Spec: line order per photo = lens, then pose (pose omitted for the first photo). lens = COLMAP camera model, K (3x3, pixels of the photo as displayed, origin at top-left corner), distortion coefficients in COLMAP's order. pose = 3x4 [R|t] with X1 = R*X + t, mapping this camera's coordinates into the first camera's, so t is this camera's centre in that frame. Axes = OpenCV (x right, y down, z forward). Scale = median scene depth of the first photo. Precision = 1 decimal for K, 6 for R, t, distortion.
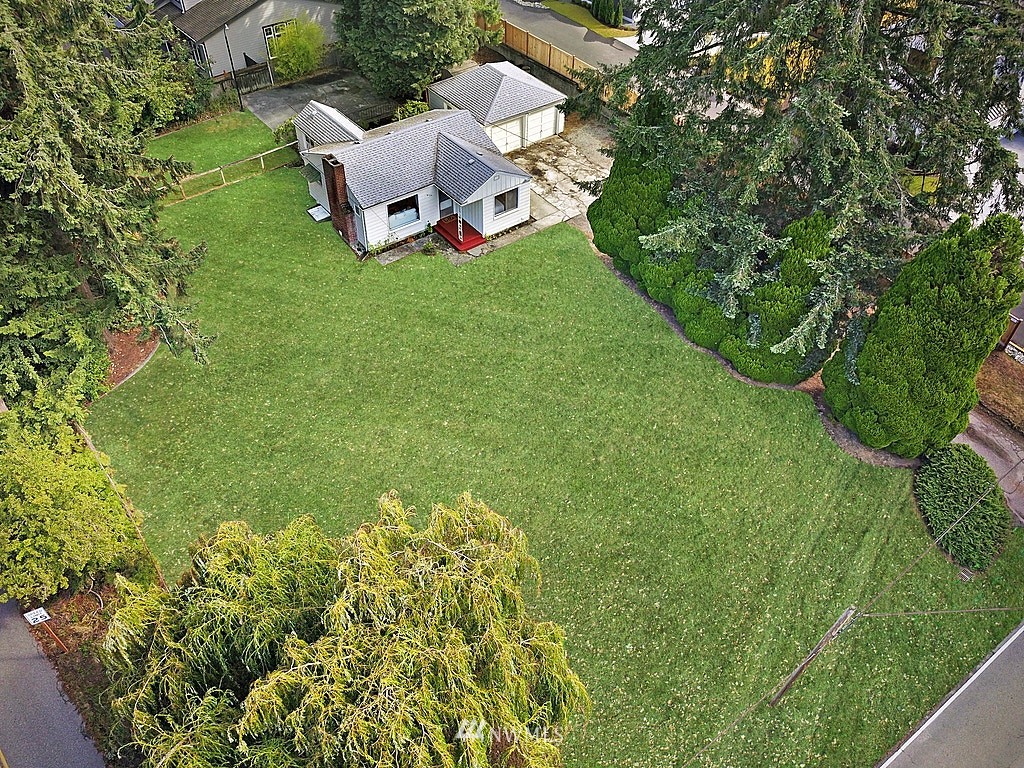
lens RADIAL K [[793.3, 0, 485.9], [0, 793.3, 384.1], [0, 0, 1]] dist [-0.027462, -0.001264]
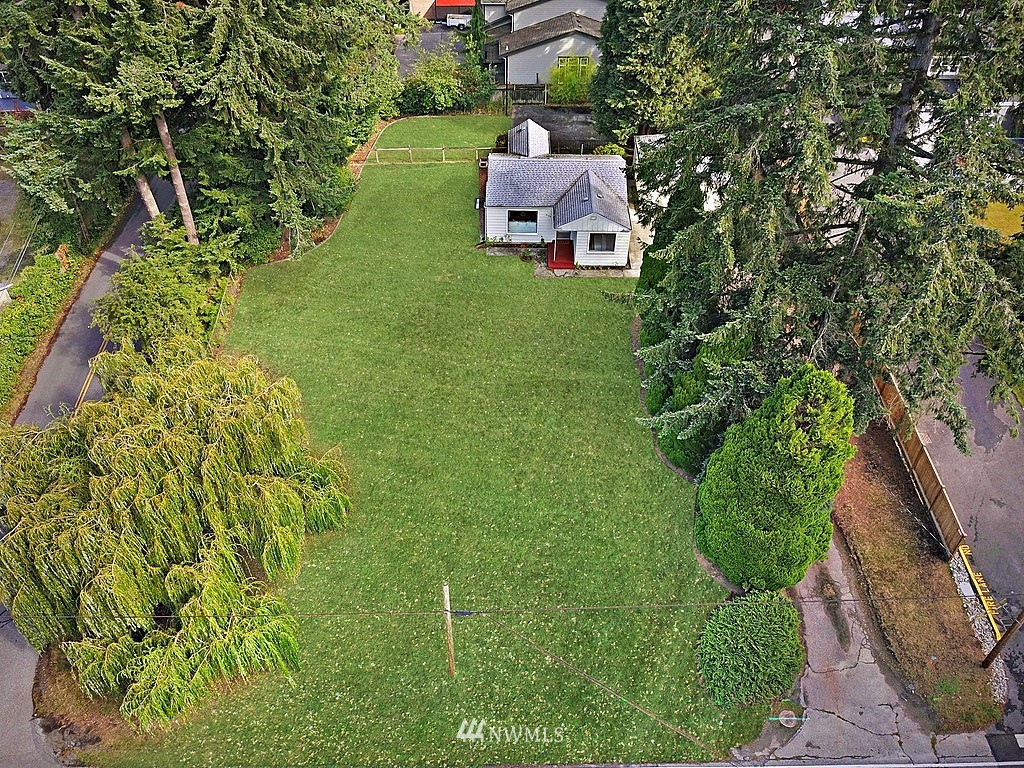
lens RADIAL K [[793.3, 0, 485.9], [0, 793.3, 384.1], [0, 0, 1]] dist [-0.027462, -0.001264]
pose [[0.792376, 0.409994, -0.451714, 0.482743], [-0.429567, 0.900761, 0.064040, -0.048118], [0.433143, 0.143298, 0.889861, -0.049369]]
